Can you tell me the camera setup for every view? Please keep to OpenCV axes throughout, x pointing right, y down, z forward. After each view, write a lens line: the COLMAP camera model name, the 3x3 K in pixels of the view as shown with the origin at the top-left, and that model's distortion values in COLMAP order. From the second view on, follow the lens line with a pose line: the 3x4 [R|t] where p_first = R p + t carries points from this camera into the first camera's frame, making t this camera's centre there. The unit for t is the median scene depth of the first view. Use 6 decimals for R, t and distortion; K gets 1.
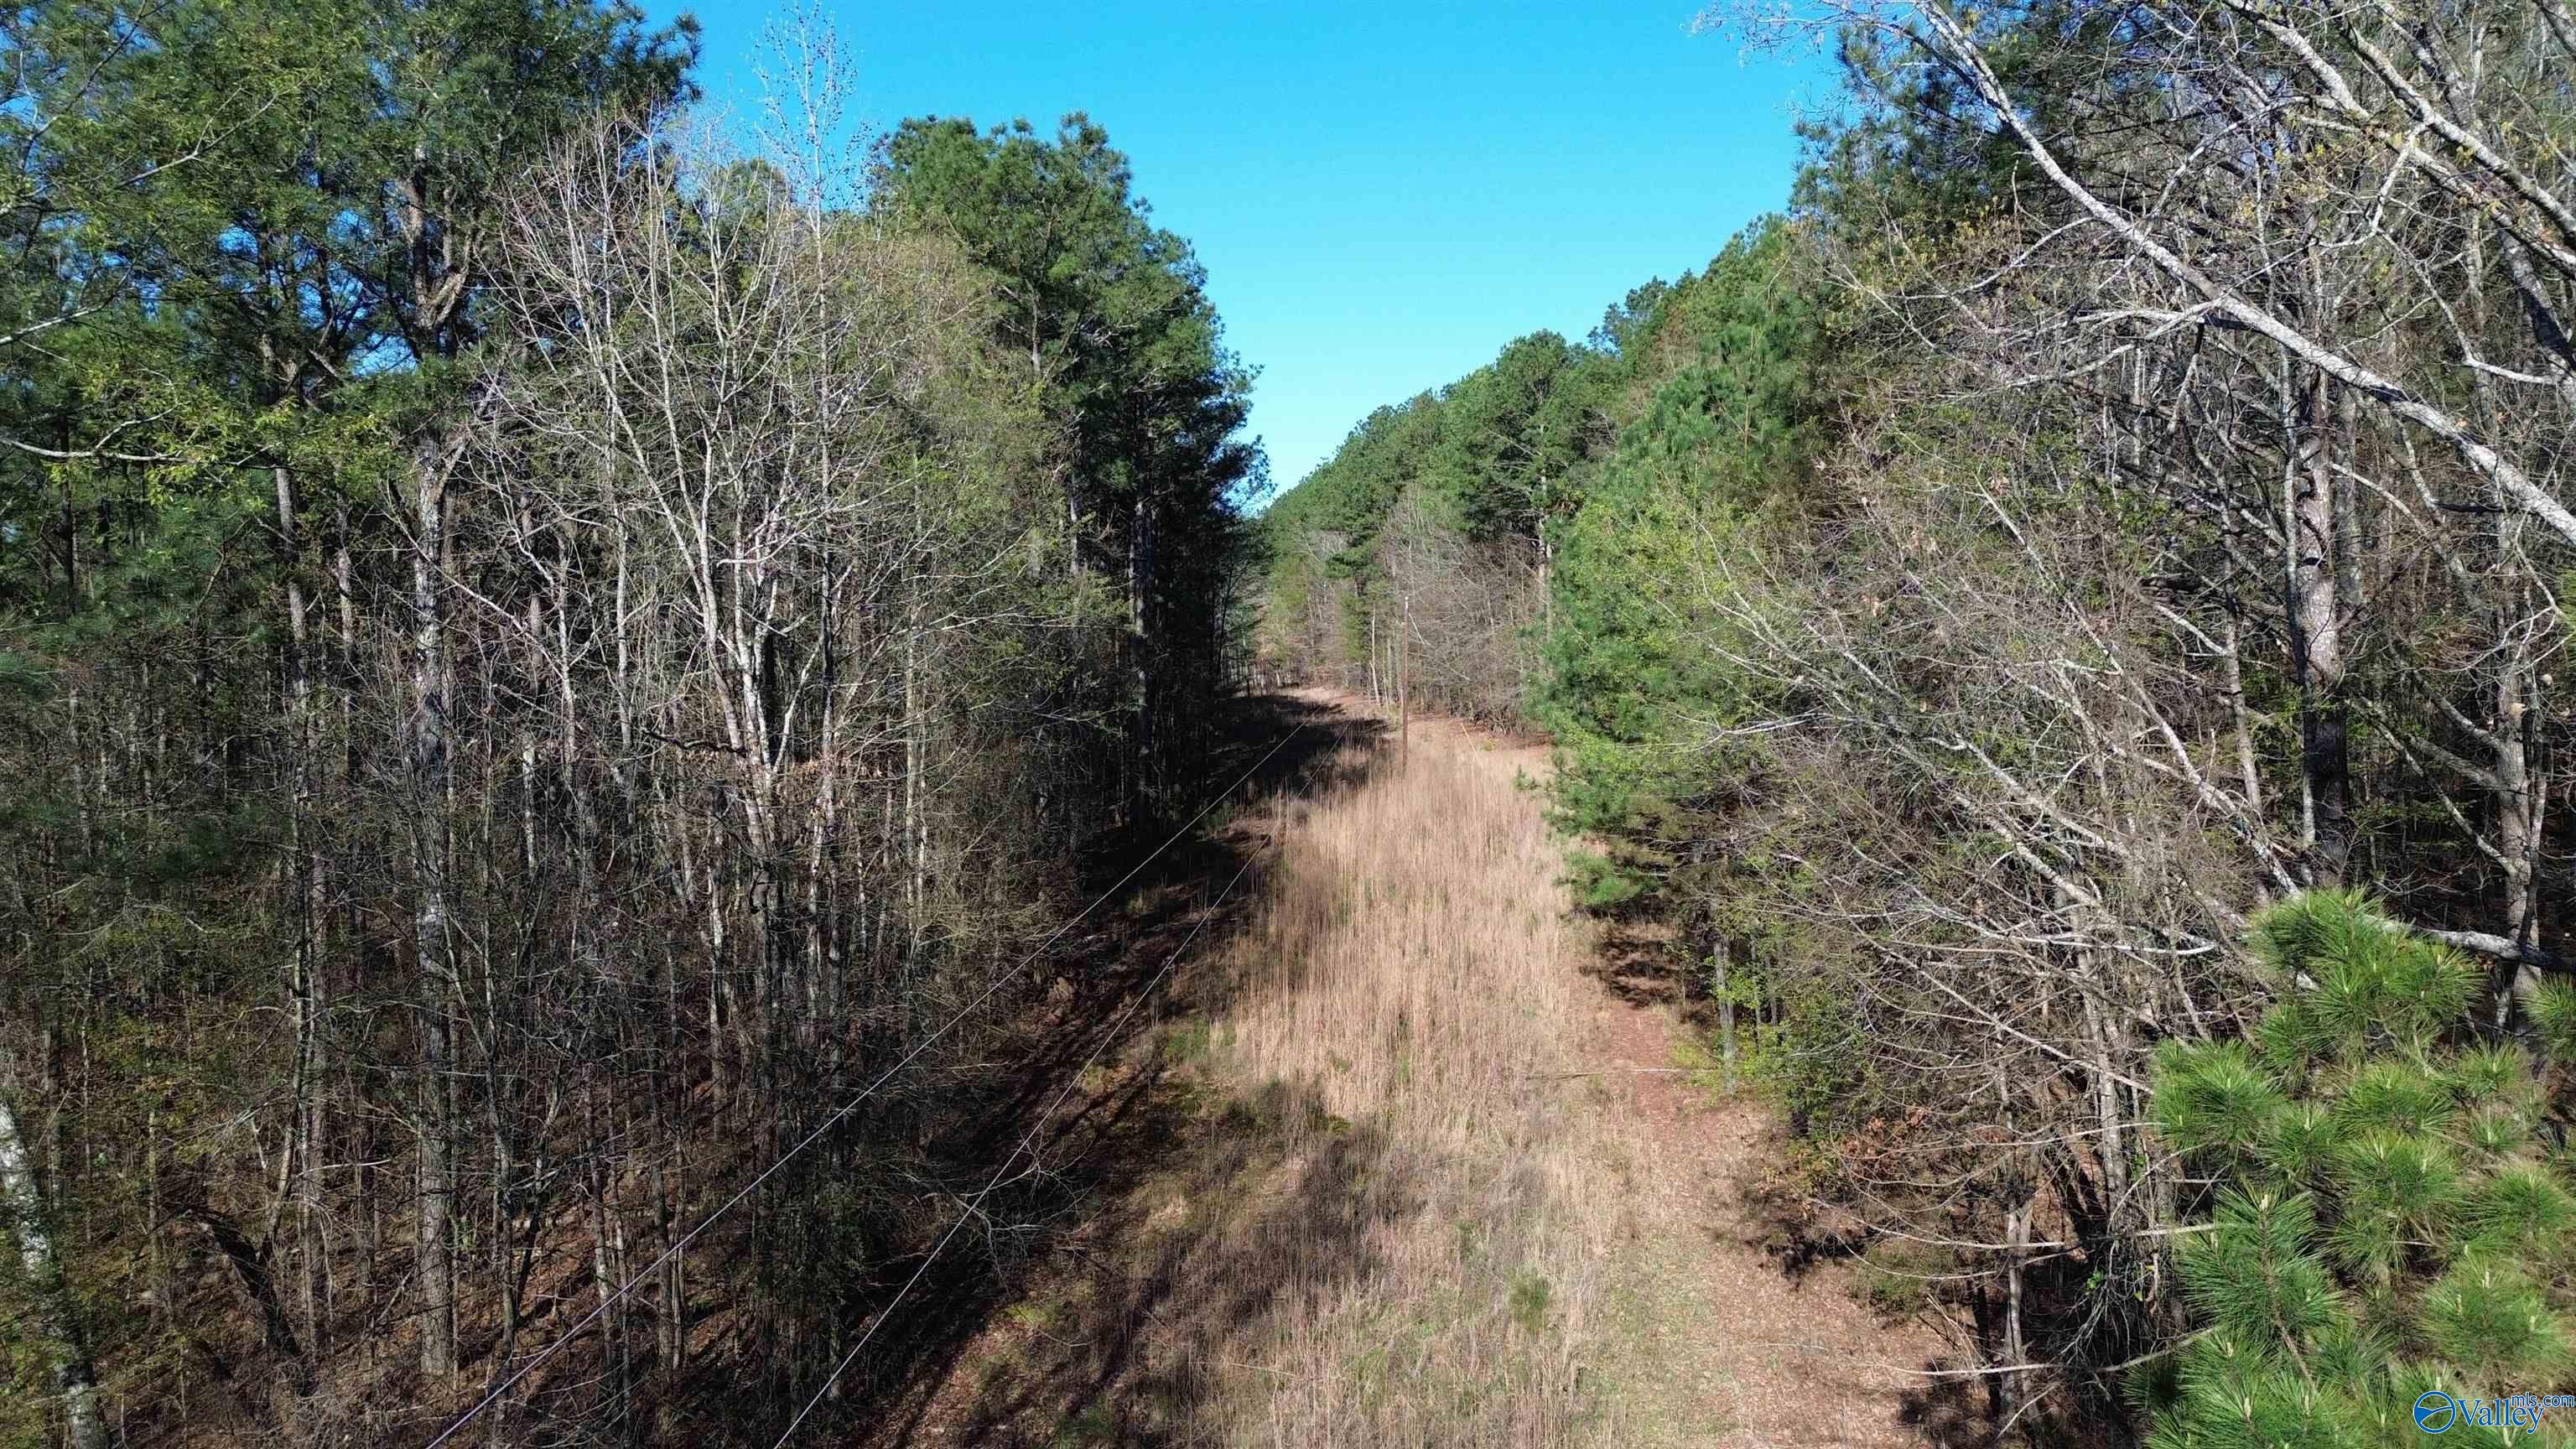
lens RADIAL K [[1798.7, 0, 1287.2], [0, 1798.7, 722.4], [0, 0, 1]] dist [0.061327, 0.000644]
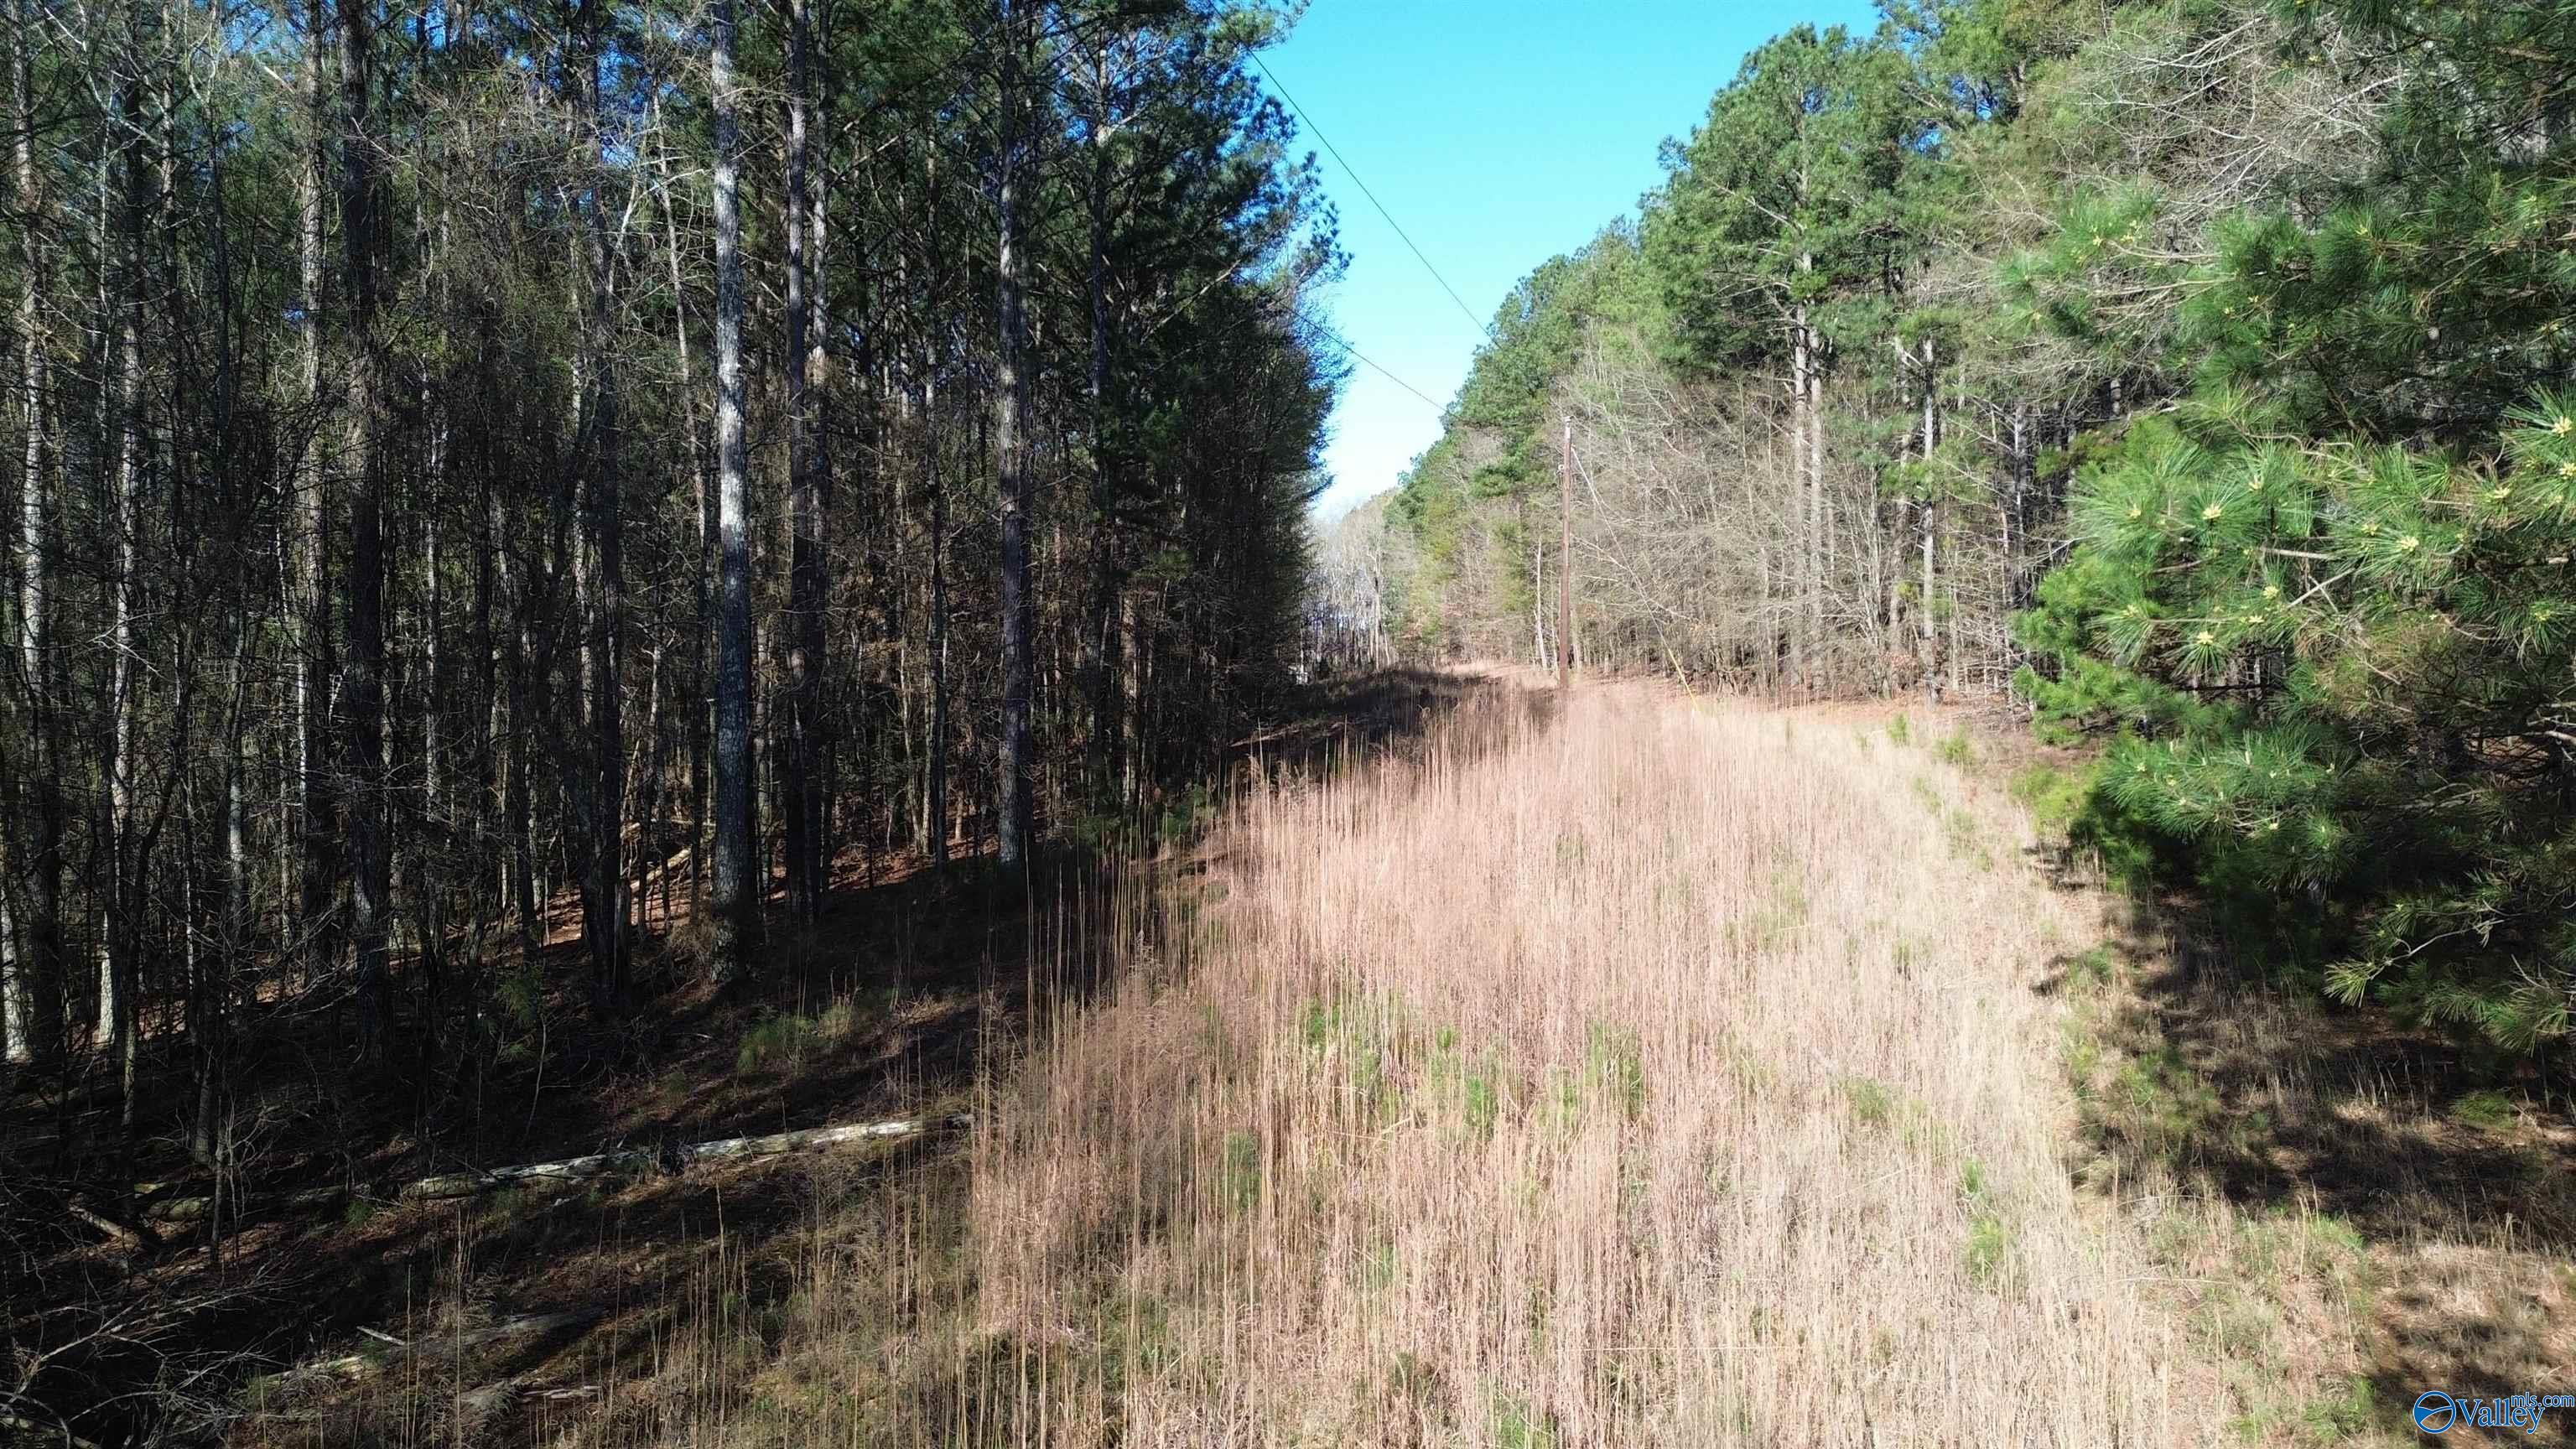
lens RADIAL K [[1798.7, 0, 1278.0], [0, 1798.7, 739.5], [0, 0, 1]] dist [0.061327, 0.000644]
pose [[0.993655, -0.001394, -0.112466, 0.030618], [0.001609, 0.999997, 0.001821, 0.020287], [0.112463, -0.001991, 0.993654, 0.338513]]
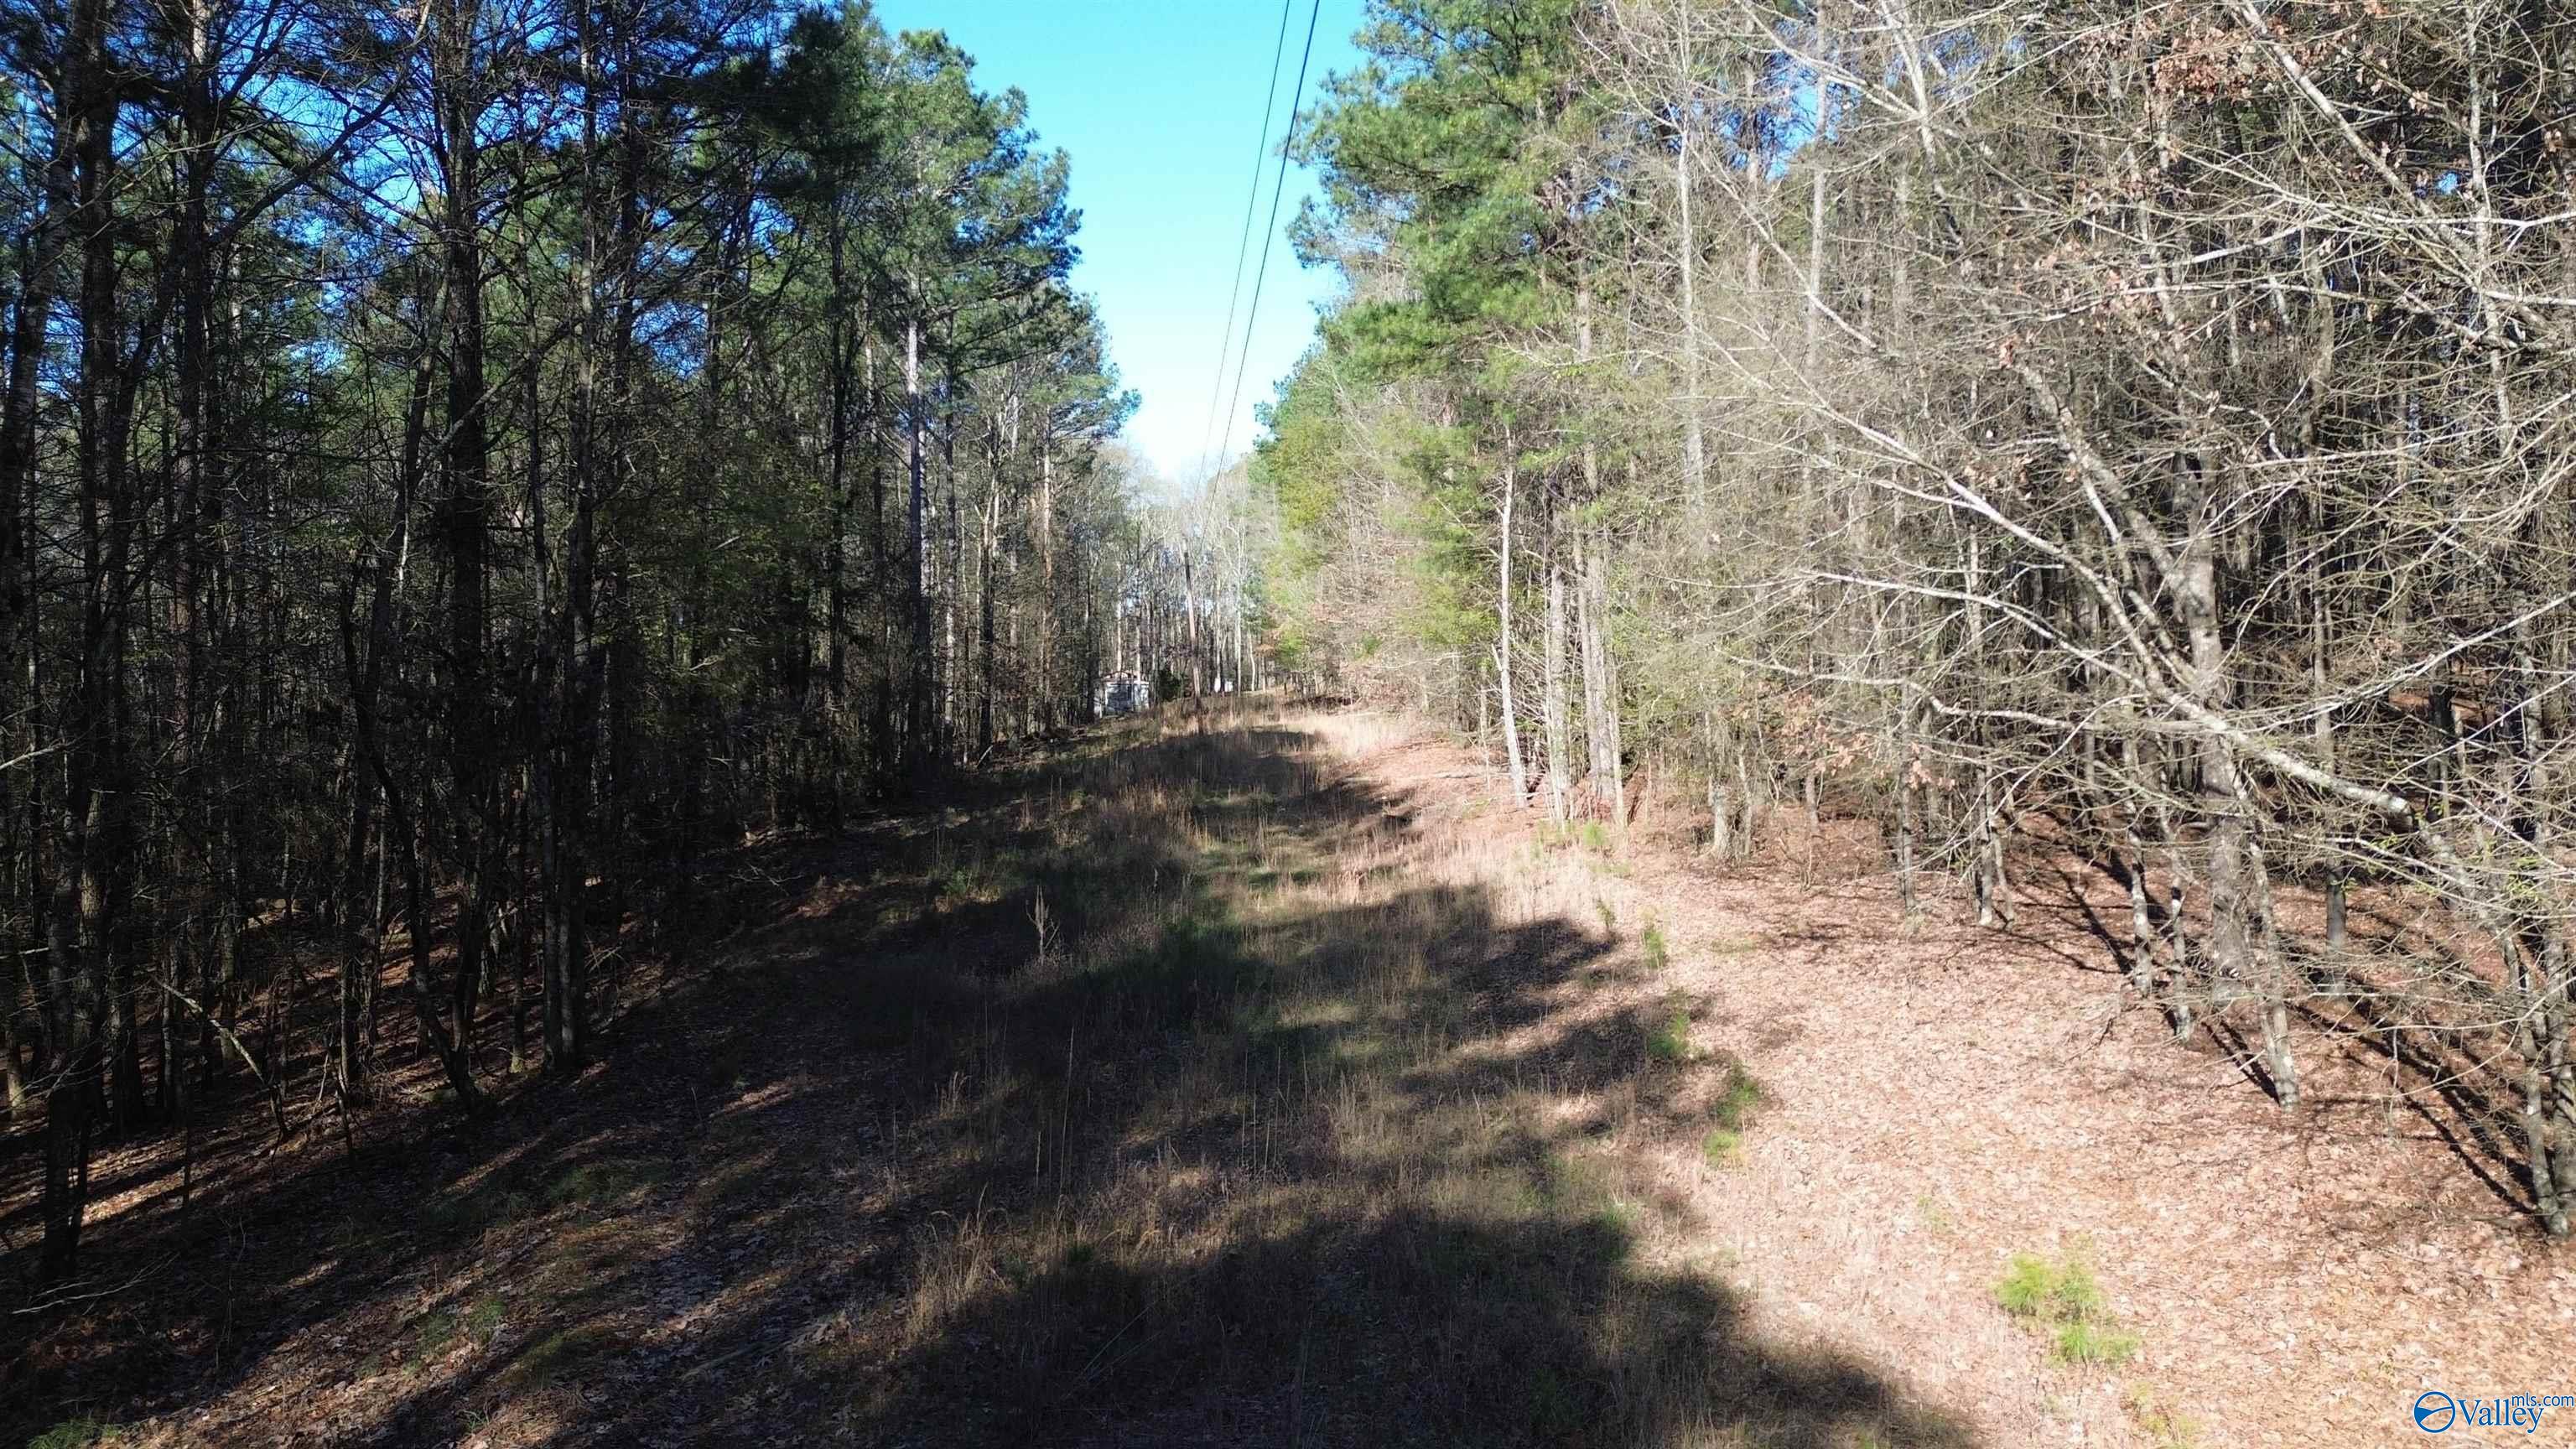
lens RADIAL K [[1798.7, 0, 1299.6], [0, 1798.7, 717.6], [0, 0, 1]] dist [0.061327, 0.000644]
pose [[0.998960, 0.007645, -0.044950, 0.033341], [-0.007591, 0.999970, 0.001391, -0.029502], [0.044960, -0.001048, 0.998988, 0.890436]]
